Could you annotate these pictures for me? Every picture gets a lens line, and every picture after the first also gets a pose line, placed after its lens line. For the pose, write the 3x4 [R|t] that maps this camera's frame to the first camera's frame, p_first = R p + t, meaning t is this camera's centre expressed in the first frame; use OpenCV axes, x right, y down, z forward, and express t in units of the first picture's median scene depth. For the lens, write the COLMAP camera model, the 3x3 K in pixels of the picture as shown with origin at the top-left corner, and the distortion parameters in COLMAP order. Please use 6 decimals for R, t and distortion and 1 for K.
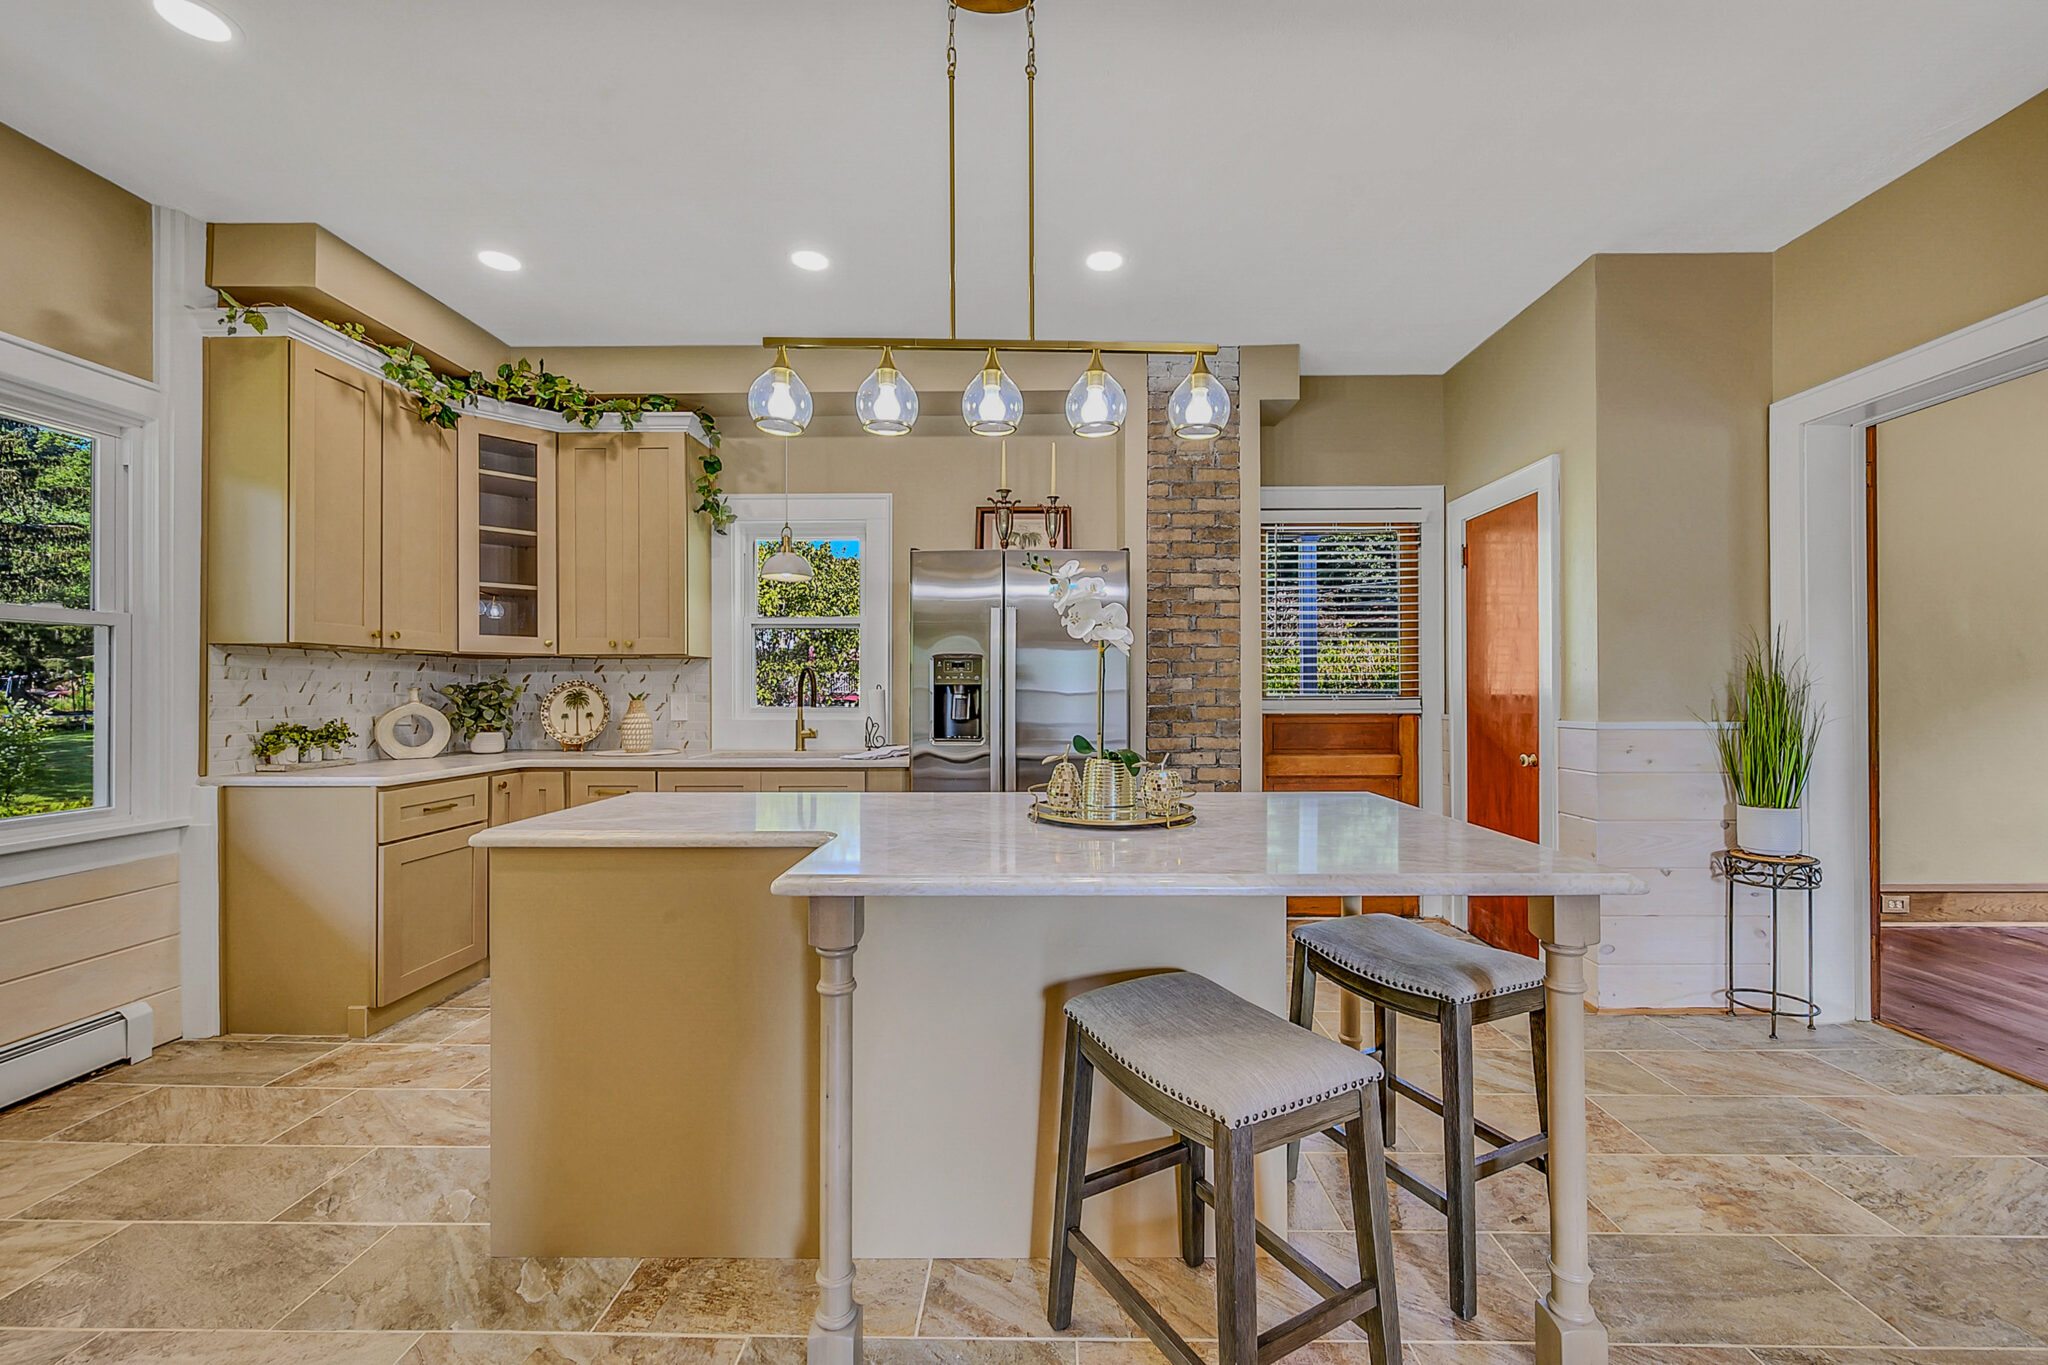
lens RADIAL K [[810.9, 0, 1033.7], [0, 810.9, 687.2], [0, 0, 1]] dist [-0.000815, -0.000110]
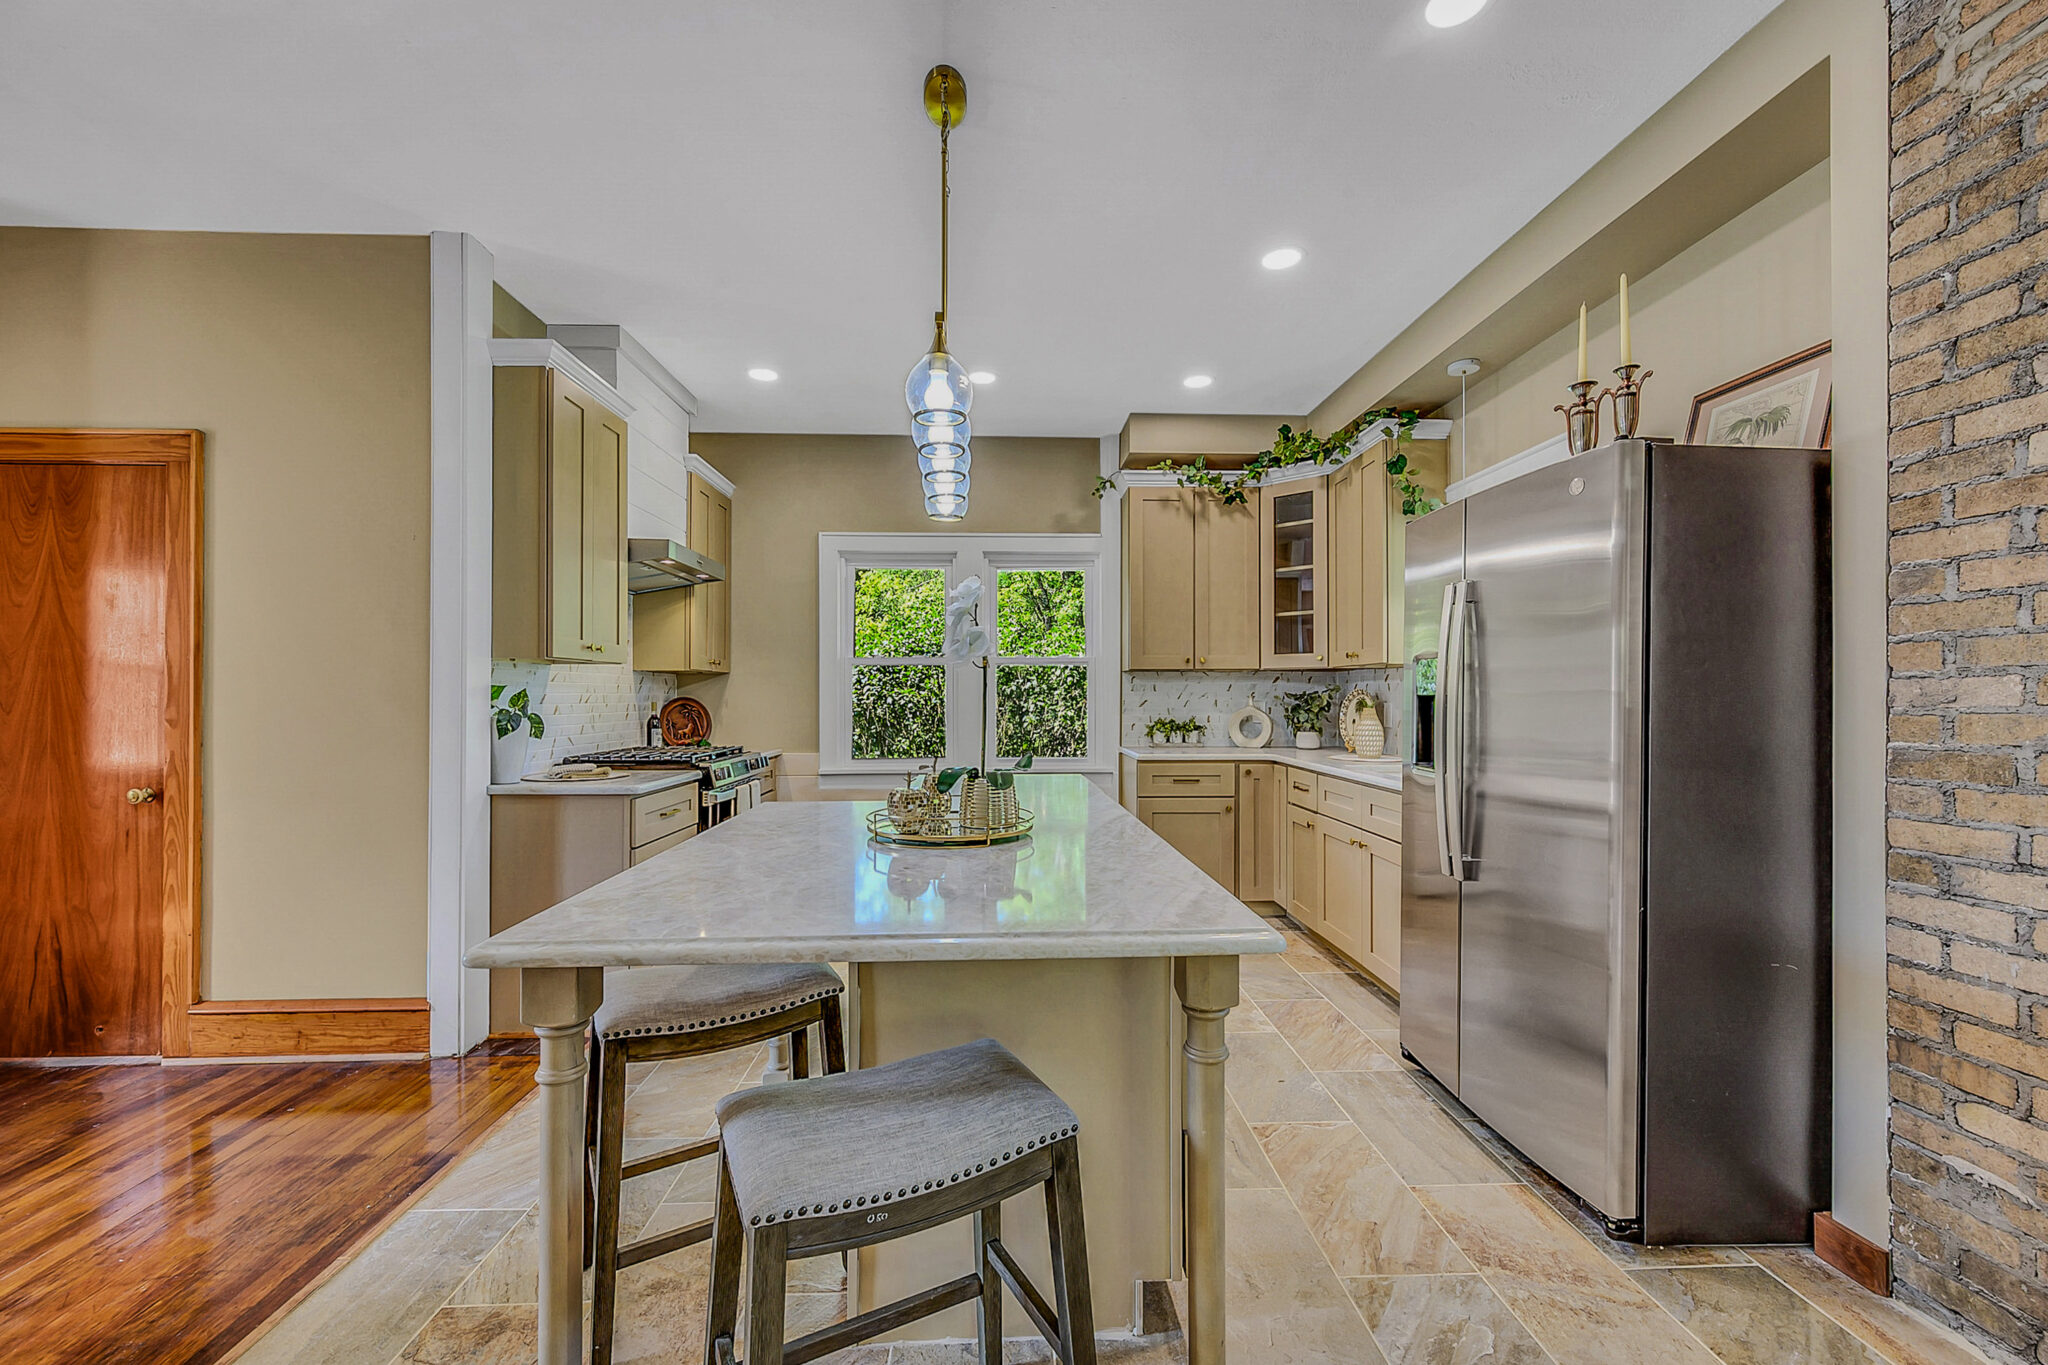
lens RADIAL K [[810.9, 0, 1031.8], [0, 810.9, 687.8], [0, 0, 1]] dist [-0.000815, -0.000110]
pose [[0.055961, -0.006617, -0.998411, 0.547276], [0.003026, 0.999975, -0.006458, -0.004901], [0.998428, -0.002660, 0.055980, 0.521845]]
